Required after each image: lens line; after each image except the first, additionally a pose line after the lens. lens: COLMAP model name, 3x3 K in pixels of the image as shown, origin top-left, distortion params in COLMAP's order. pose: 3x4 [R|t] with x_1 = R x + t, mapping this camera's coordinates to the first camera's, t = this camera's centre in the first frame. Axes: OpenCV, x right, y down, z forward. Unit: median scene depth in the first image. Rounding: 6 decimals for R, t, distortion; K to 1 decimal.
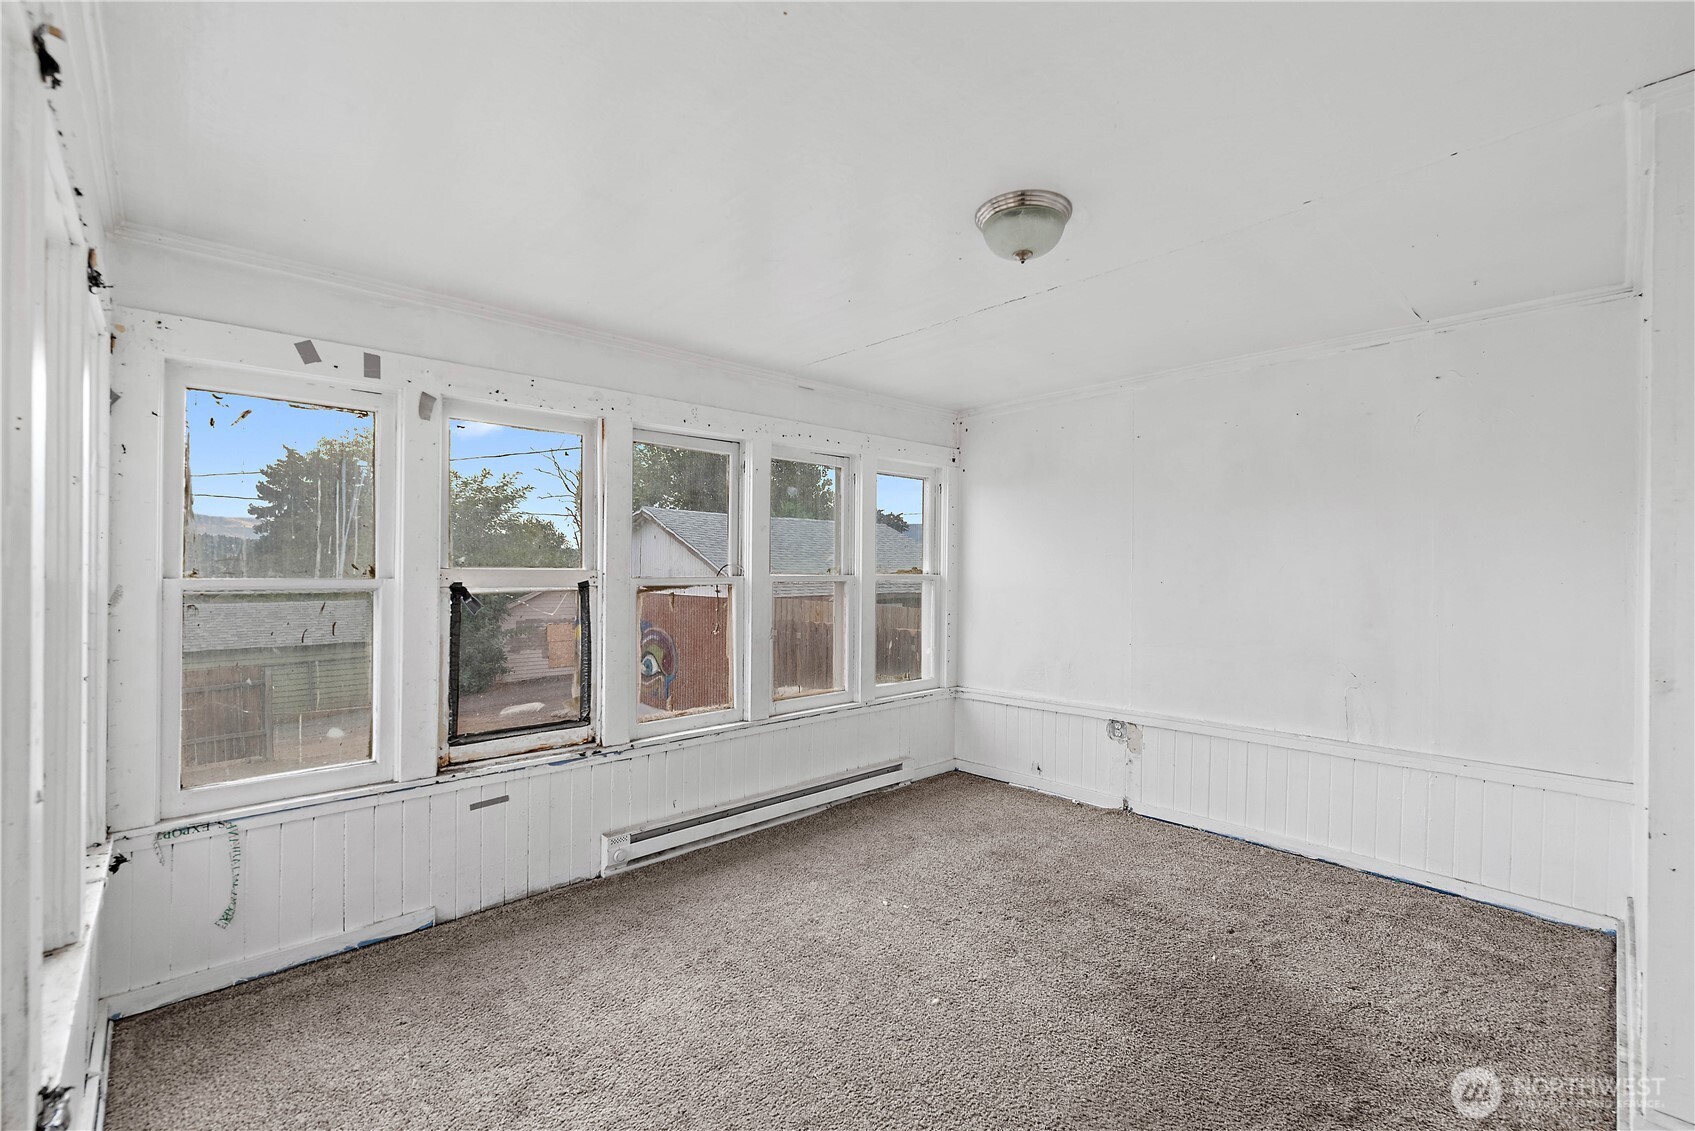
lens RADIAL K [[729.9, 0, 866.6], [0, 729.9, 569.5], [0, 0, 1]] dist [0.003050, 0.000256]
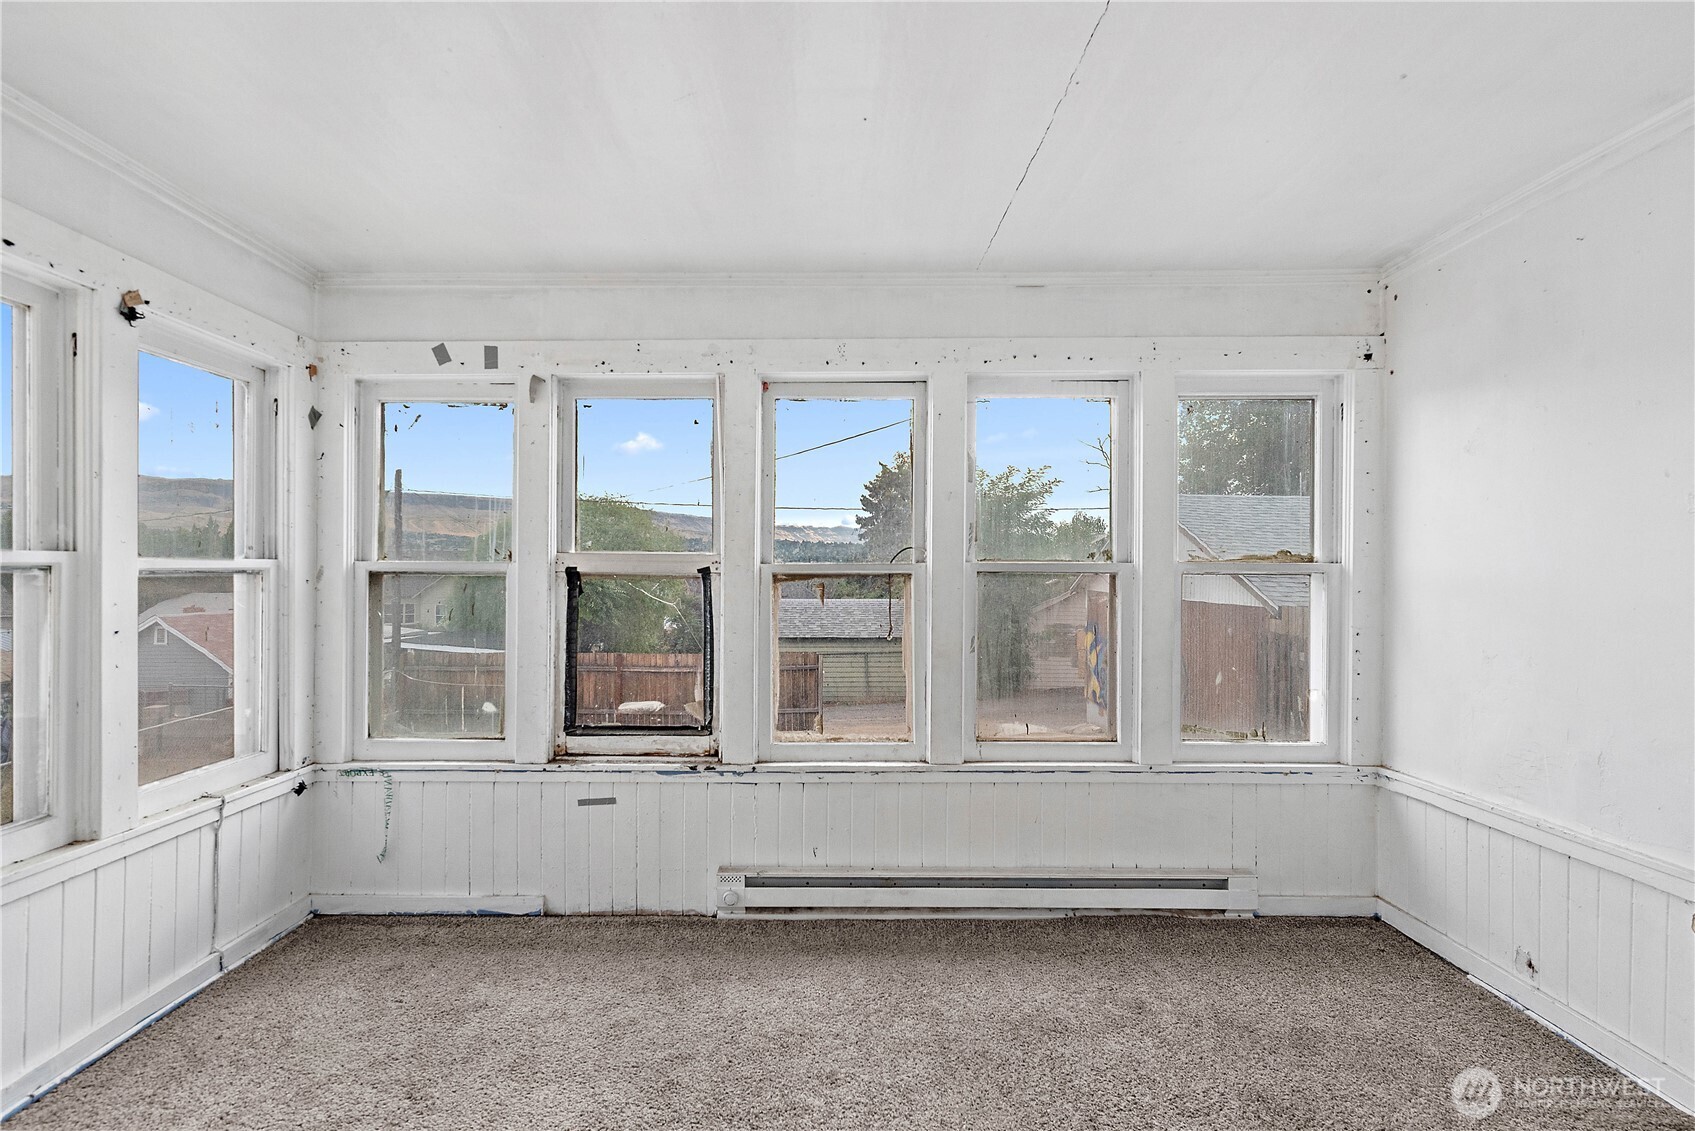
lens RADIAL K [[815.4, 0, 824.9], [0, 815.4, 567.1], [0, 0, 1]] dist [0.003184, -0.000174]
pose [[0.719189, -0.003559, -0.694805, 0.377142], [-0.000588, 0.999983, -0.005731, 0.020871], [0.694814, 0.004531, 0.719175, 0.398957]]
